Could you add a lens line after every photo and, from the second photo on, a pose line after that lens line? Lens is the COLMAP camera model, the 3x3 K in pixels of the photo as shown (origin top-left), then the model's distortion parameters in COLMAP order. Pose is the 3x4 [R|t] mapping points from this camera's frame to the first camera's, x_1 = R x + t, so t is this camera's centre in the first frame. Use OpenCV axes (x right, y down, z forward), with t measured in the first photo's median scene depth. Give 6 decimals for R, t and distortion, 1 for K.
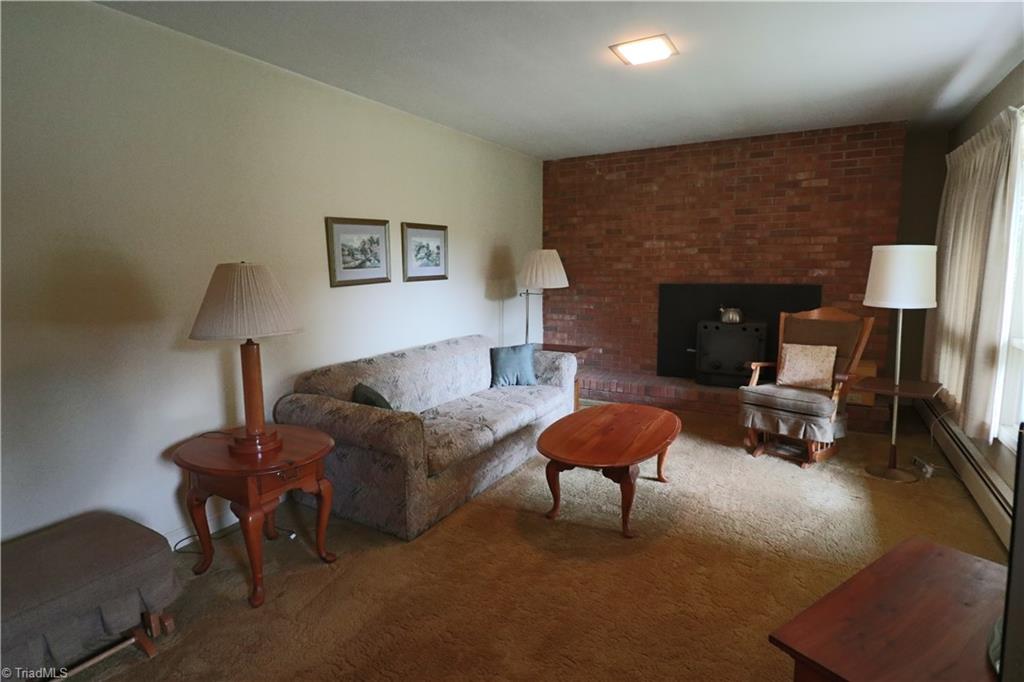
lens RADIAL K [[529.2, 0, 514.6], [0, 529.2, 339.1], [0, 0, 1]] dist [0.000575, -0.010974]
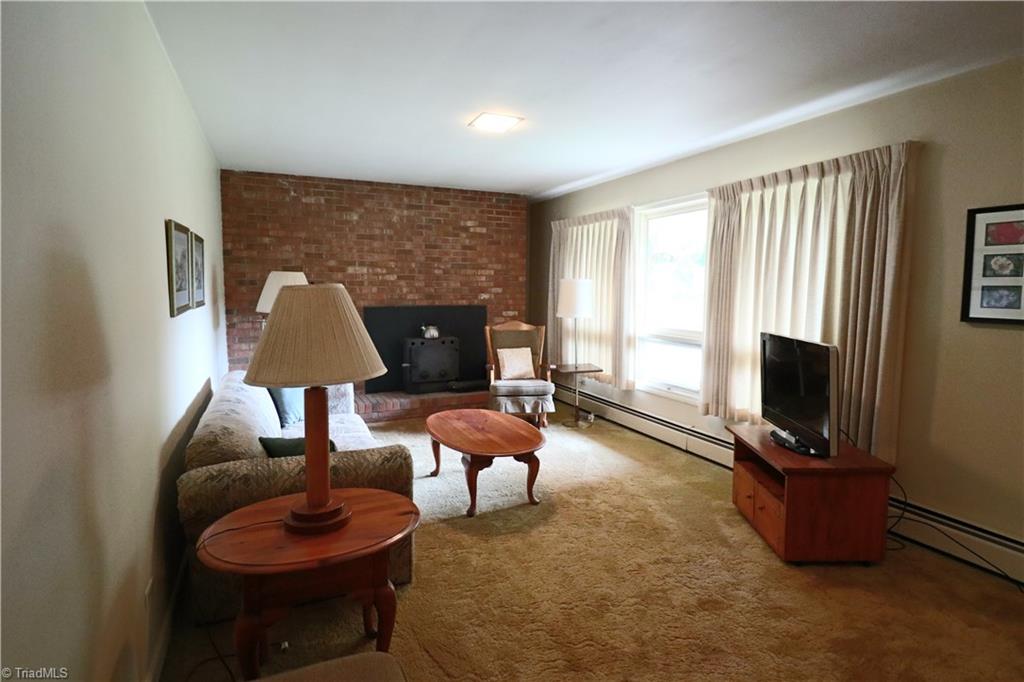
lens RADIAL K [[529.2, 0, 515.8], [0, 529.2, 337.1], [0, 0, 1]] dist [0.000575, -0.010974]
pose [[0.582554, -0.063243, 0.810328, -0.445184], [0.103498, 0.994624, 0.003221, -0.017436], [-0.806175, 0.081991, 0.585968, 0.143908]]
